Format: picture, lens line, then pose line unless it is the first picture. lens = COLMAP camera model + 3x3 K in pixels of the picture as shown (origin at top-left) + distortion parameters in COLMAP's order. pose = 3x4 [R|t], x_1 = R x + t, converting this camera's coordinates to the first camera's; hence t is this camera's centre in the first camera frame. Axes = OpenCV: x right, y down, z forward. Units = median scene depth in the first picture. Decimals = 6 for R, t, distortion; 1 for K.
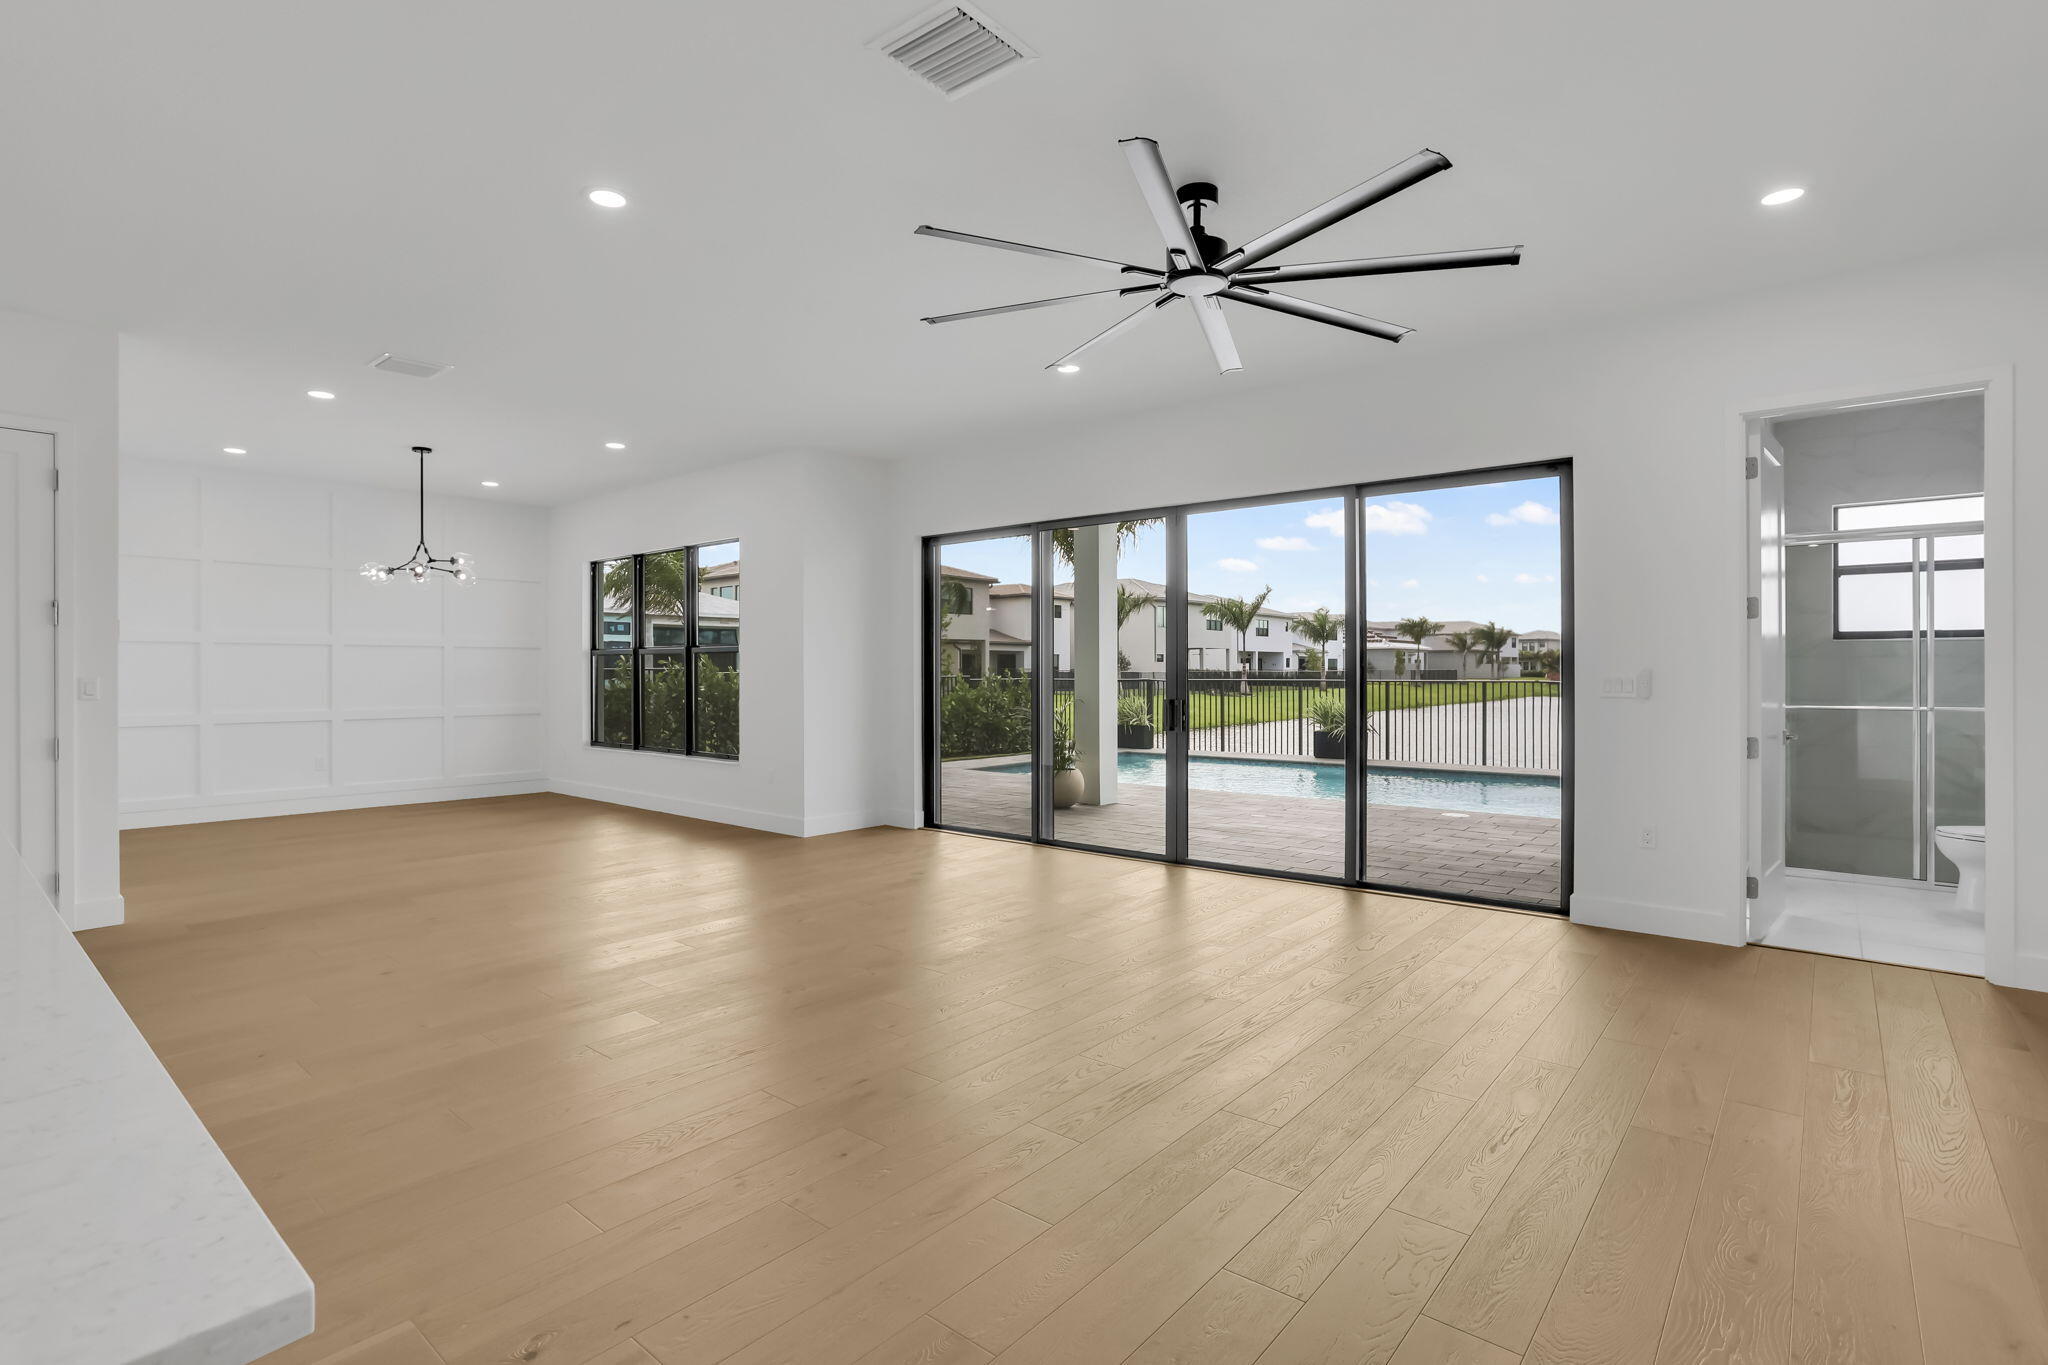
lens RADIAL K [[981.6, 0, 1015.1], [0, 981.6, 669.8], [0, 0, 1]] dist [-0.047202, 0.030574]
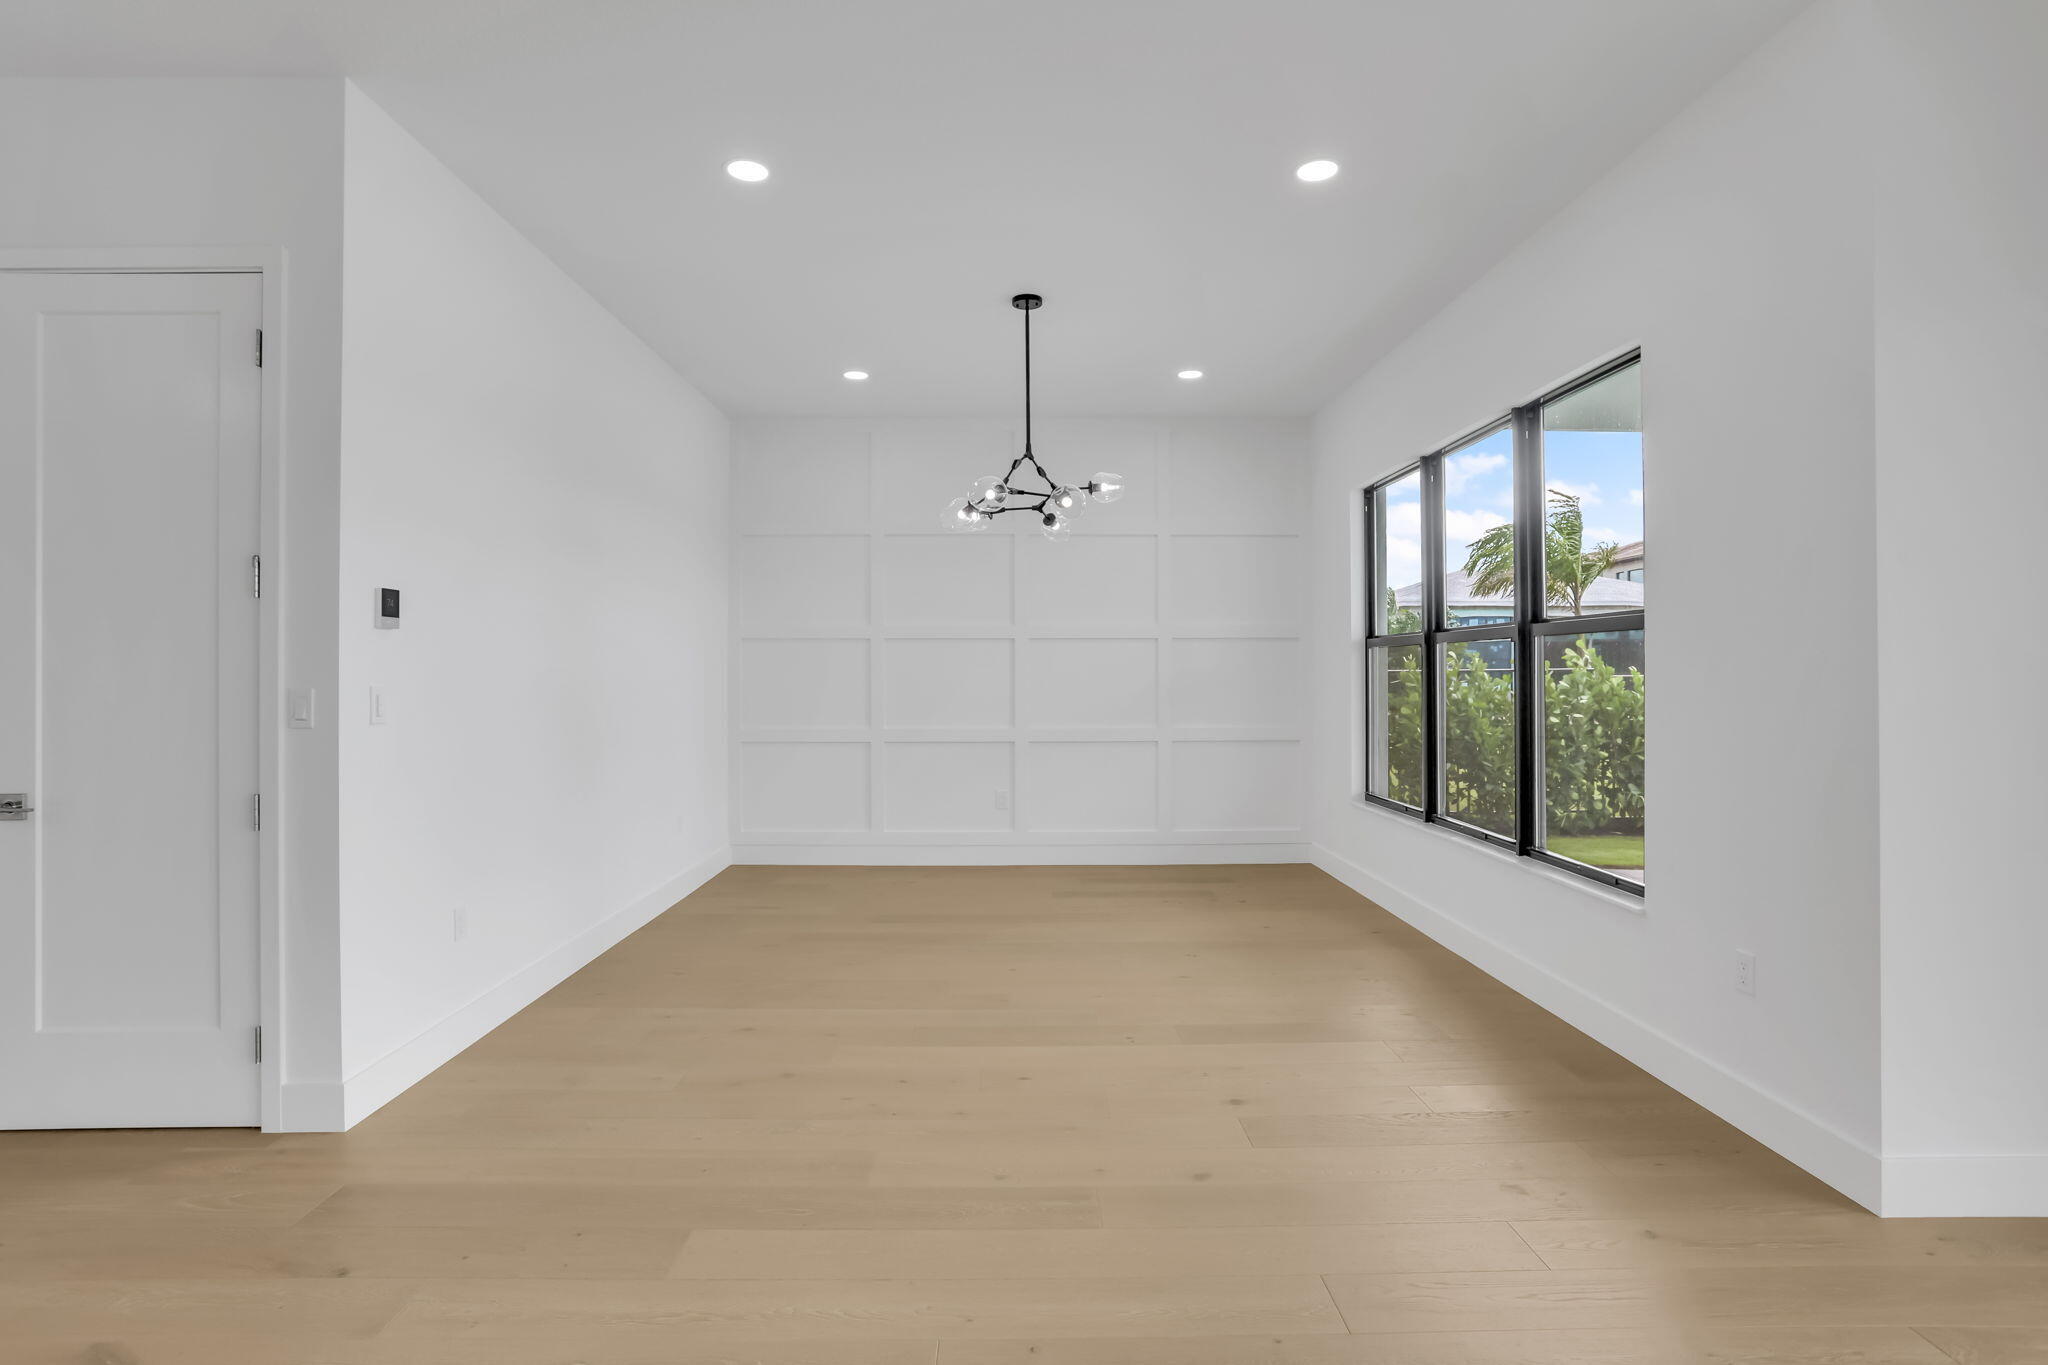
lens RADIAL K [[981.6, 0, 1015.1], [0, 981.6, 669.8], [0, 0, 1]] dist [-0.047202, 0.030574]
pose [[0.653055, -0.001256, -0.757309, -0.126101], [0.002340, 0.999997, 0.000360, -0.002263], [0.757307, -0.002007, 0.653056, 0.453955]]
